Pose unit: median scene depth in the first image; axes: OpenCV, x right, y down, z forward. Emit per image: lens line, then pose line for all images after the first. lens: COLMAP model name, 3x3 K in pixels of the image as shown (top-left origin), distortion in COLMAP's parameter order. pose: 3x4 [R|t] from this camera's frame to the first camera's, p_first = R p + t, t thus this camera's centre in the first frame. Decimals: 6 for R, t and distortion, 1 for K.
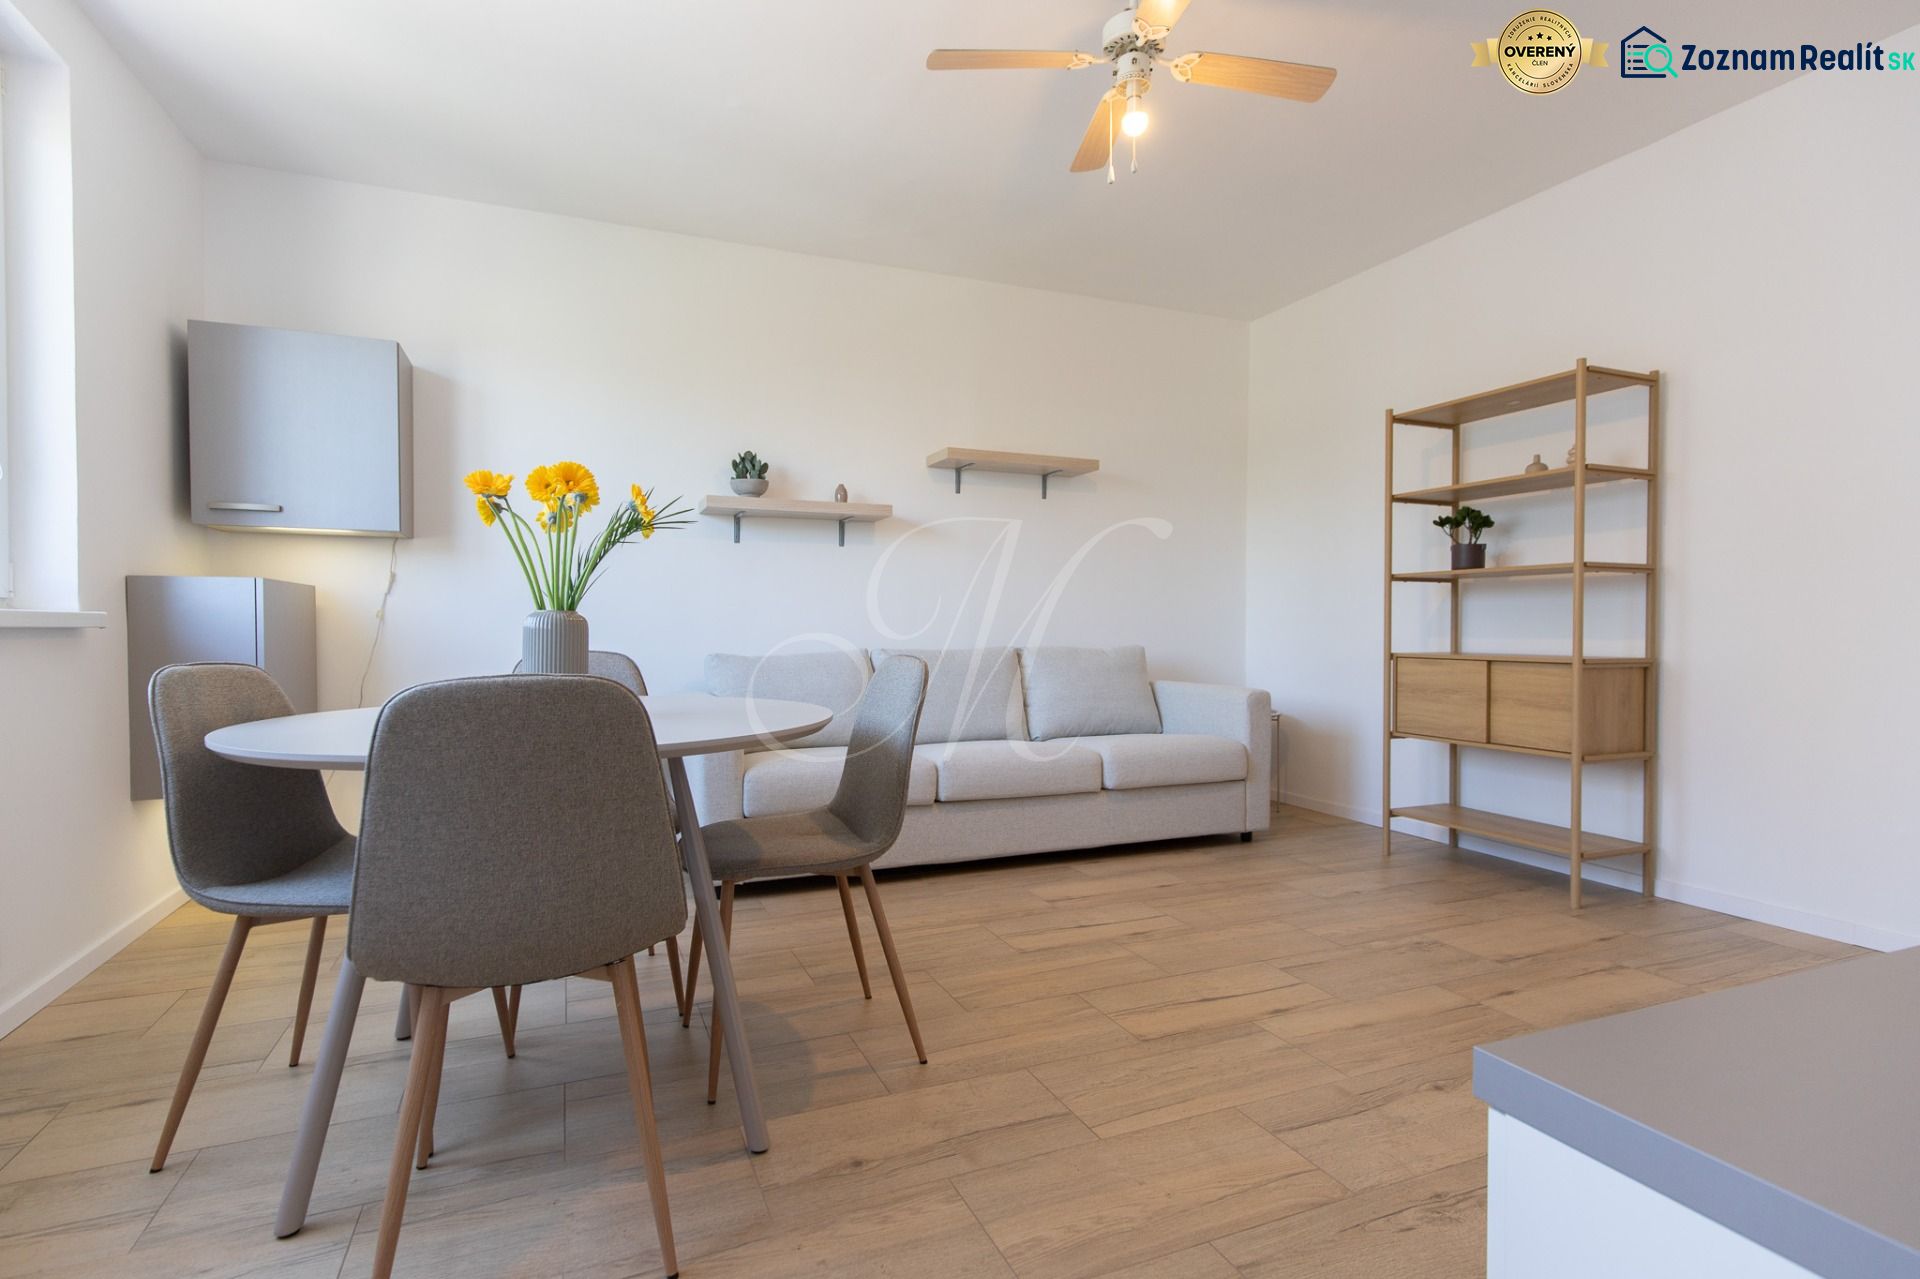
lens RADIAL K [[884.8, 0, 937.0], [0, 884.8, 642.6], [0, 0, 1]] dist [0.004606, 0.000799]
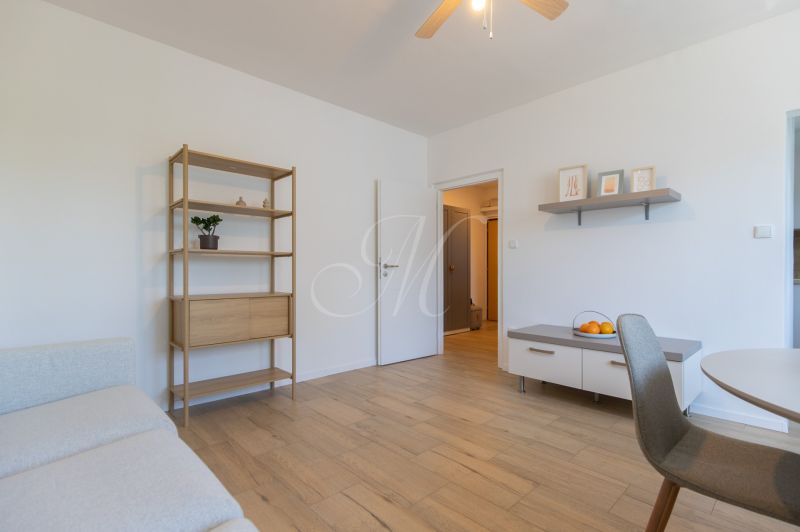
lens RADIAL K [[383.6, 0, 410.5], [0, 383.6, 269.6], [0, 0, 1]] dist [0.014475, -0.001416]
pose [[-0.375310, 0.002819, 0.926895, -0.321667], [0.011696, 0.999930, 0.001695, -0.041223], [-0.926825, 0.011477, -0.375317, 1.032425]]
